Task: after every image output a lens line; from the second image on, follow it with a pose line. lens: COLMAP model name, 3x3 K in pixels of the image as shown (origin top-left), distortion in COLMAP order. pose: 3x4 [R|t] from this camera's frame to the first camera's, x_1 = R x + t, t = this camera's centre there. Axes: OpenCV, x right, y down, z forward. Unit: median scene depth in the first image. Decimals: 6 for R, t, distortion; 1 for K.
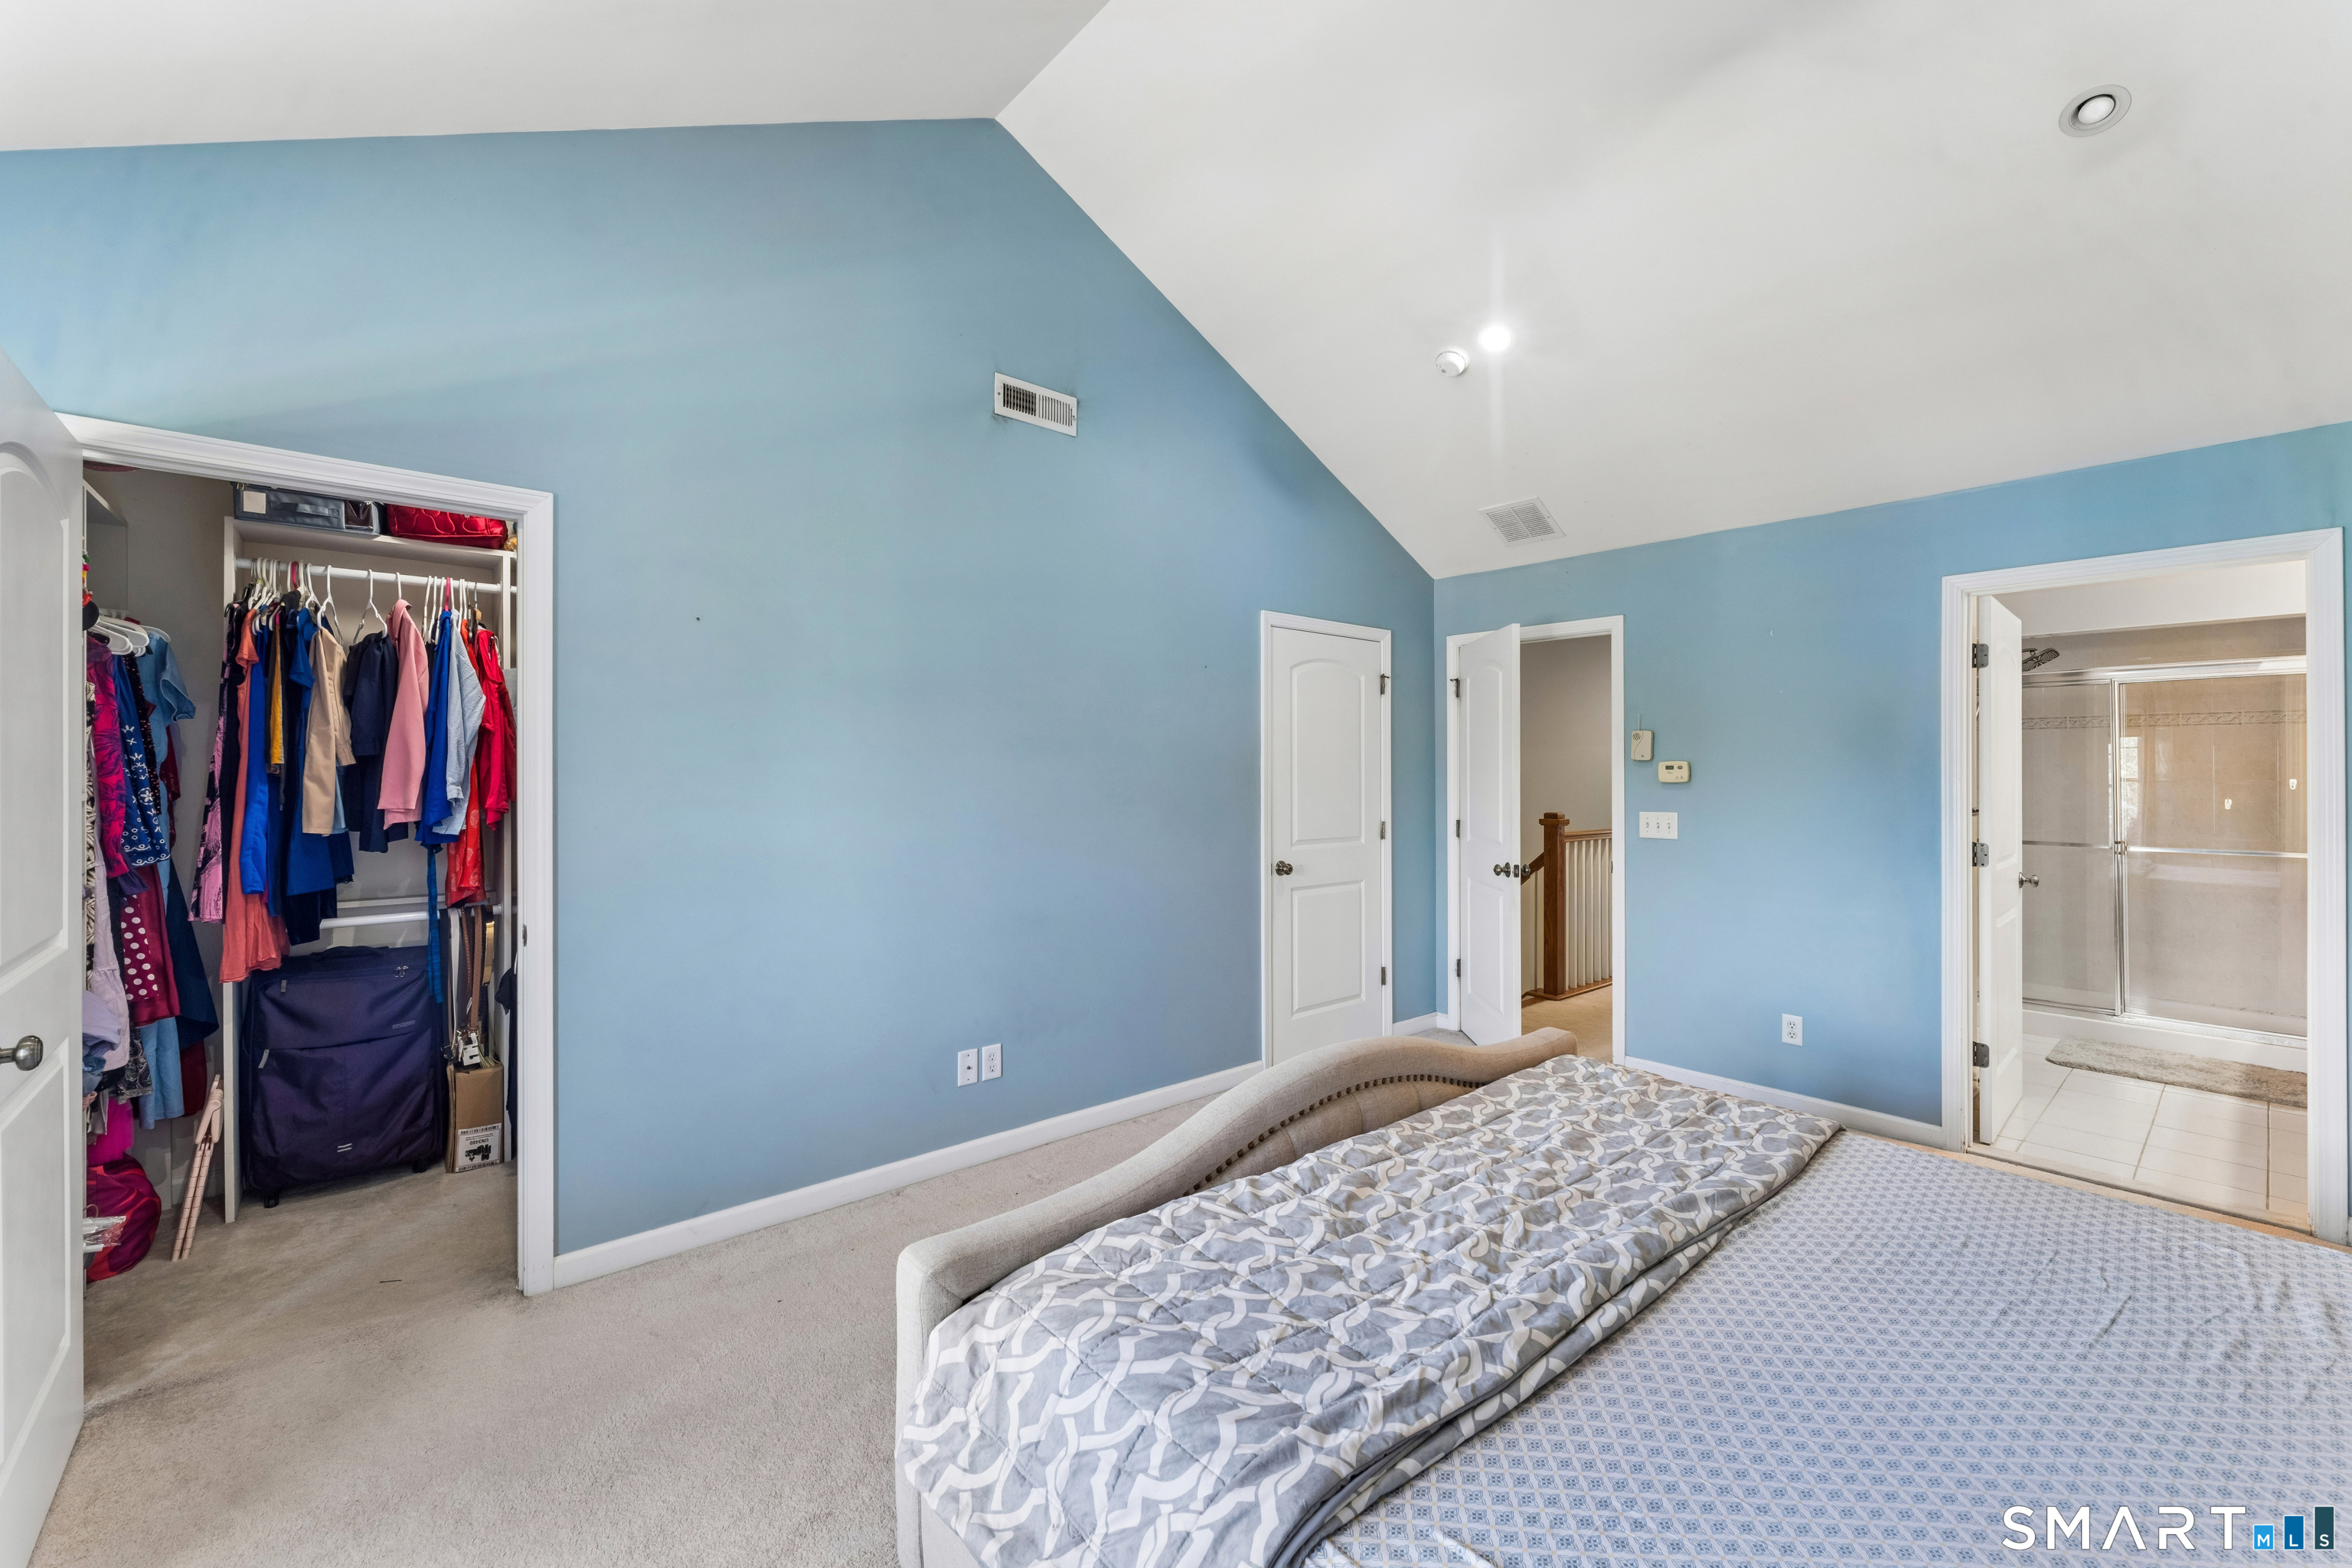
lens RADIAL K [[955.3, 0, 1184.9], [0, 955.3, 742.7], [0, 0, 1]] dist [-0.001015, -0.000039]
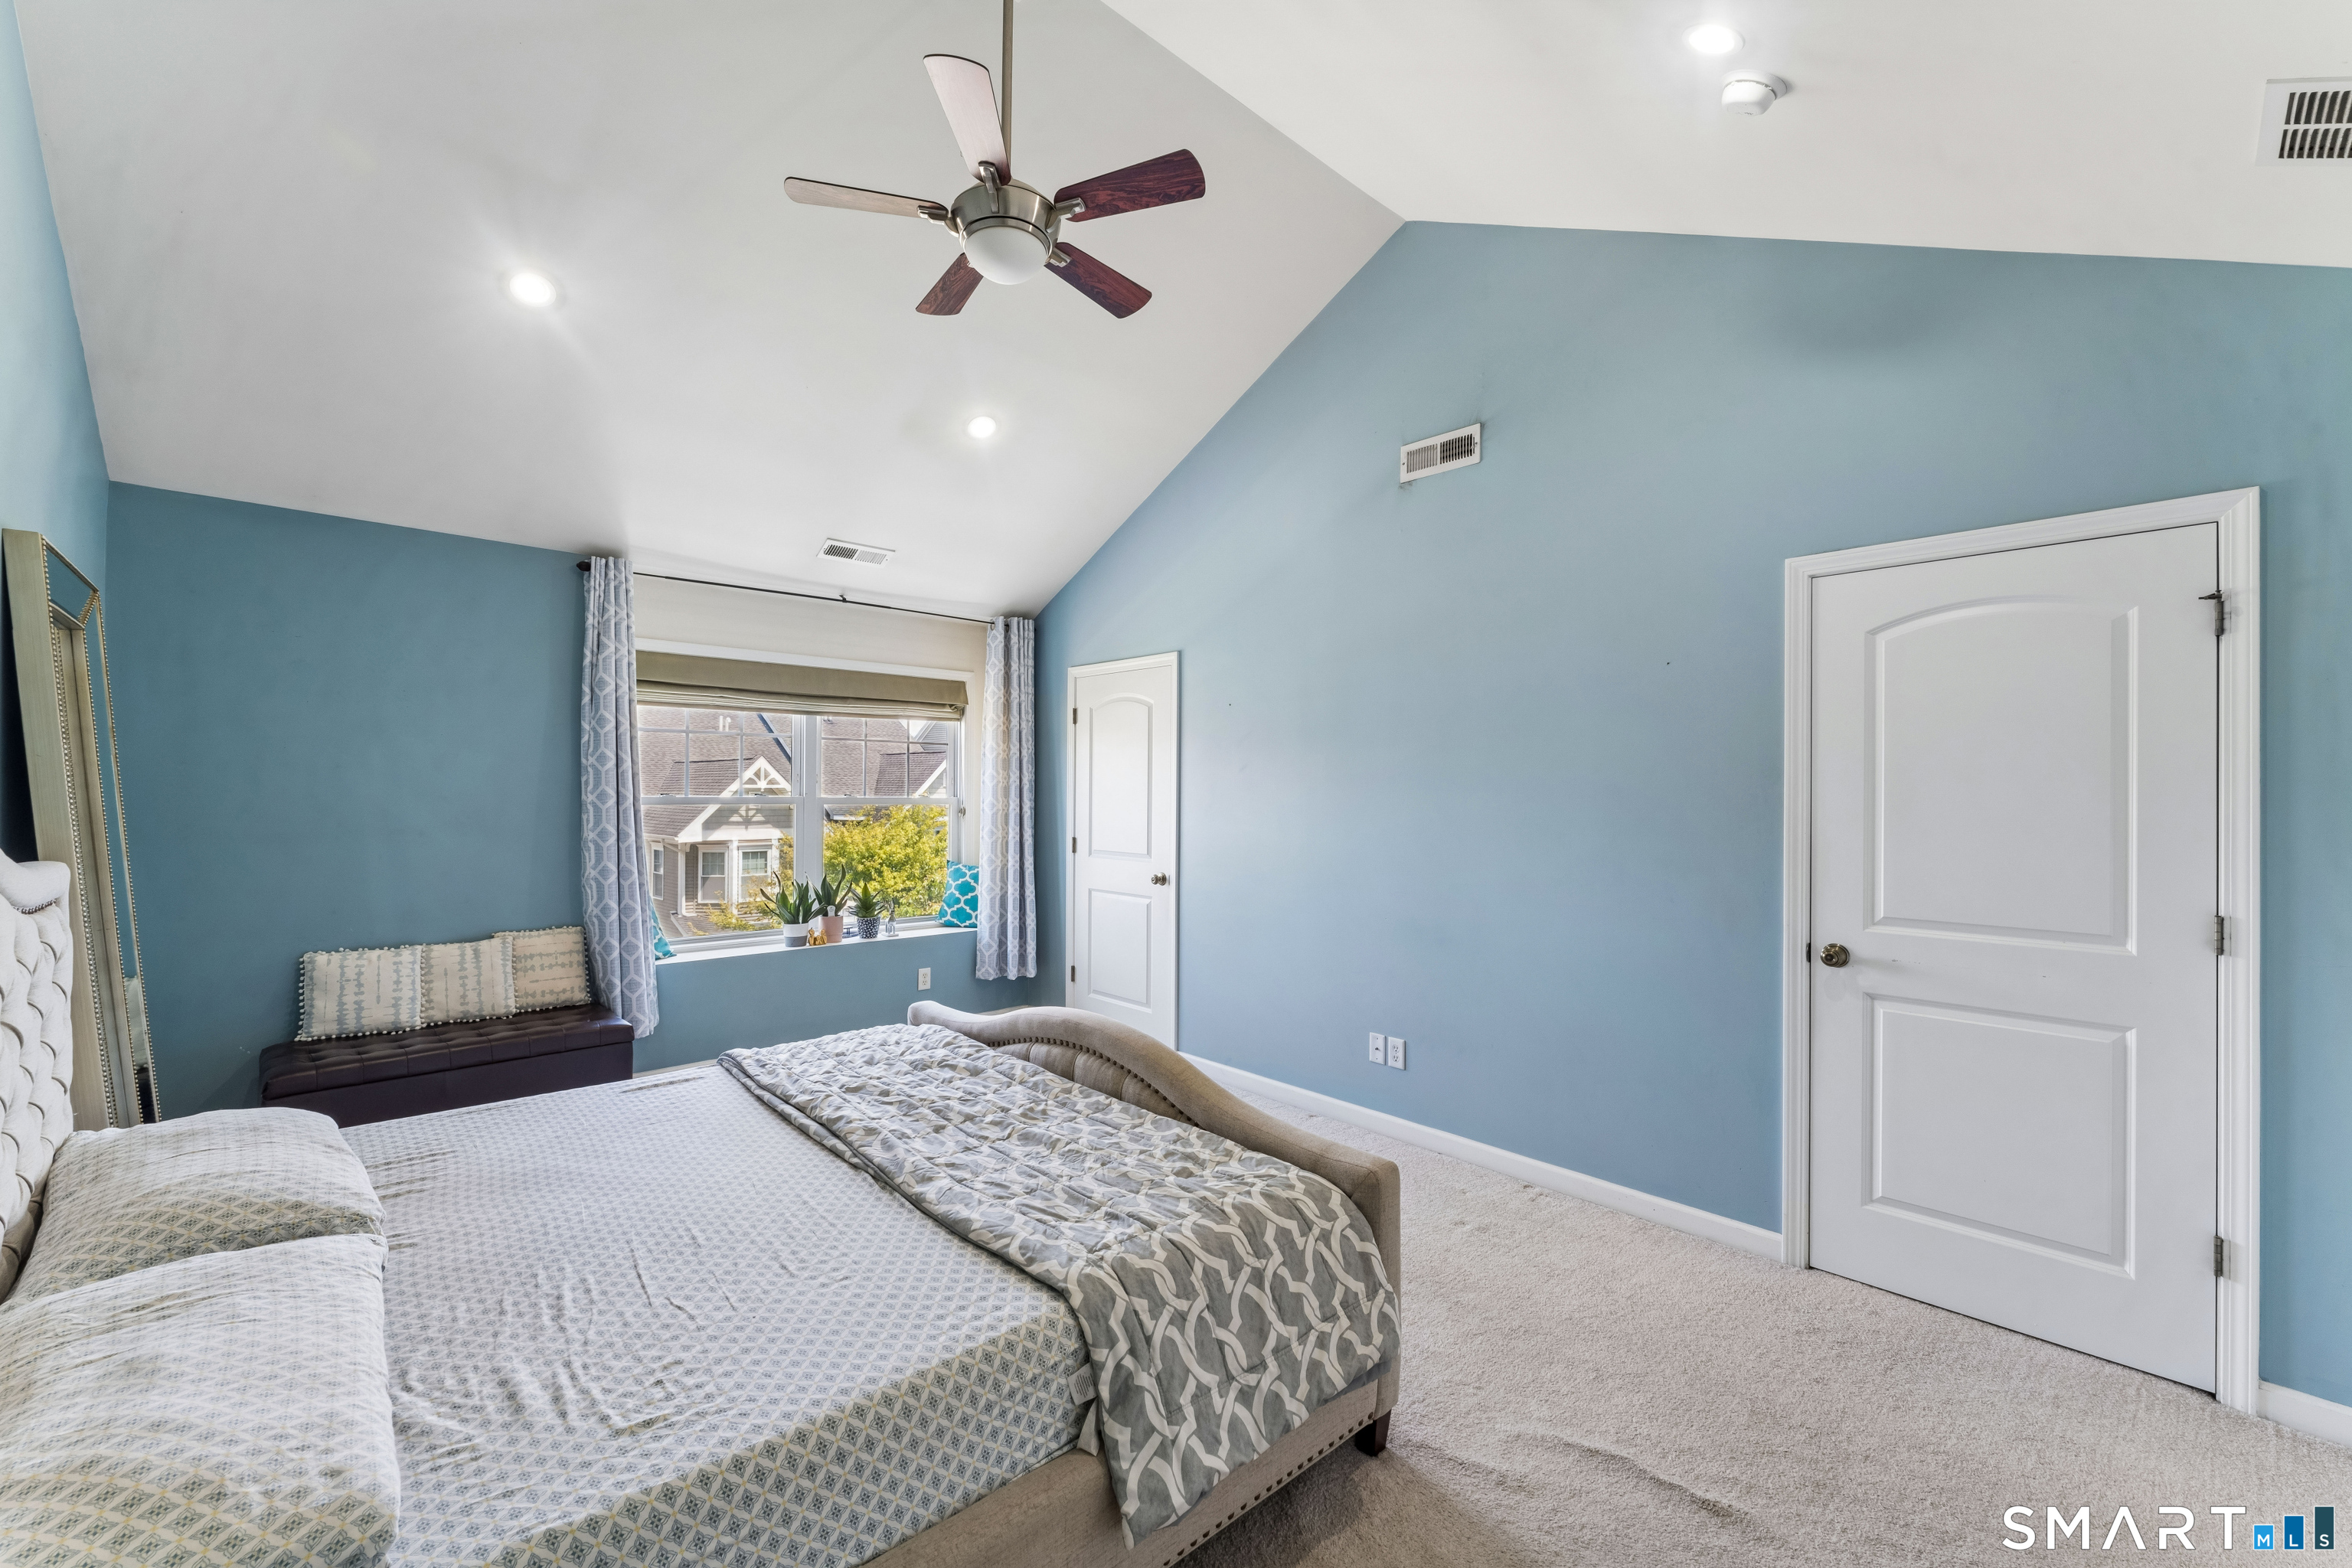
lens RADIAL K [[949.7, 0, 1176.0], [0, 949.7, 784.0], [0, 0, 1]] dist [-0.001770, -0.000124]
pose [[0.023697, -0.014009, -0.999621, 0.955441], [0.024496, 0.999610, -0.013428, 0.020922], [0.999419, -0.024168, 0.024031, 0.729730]]
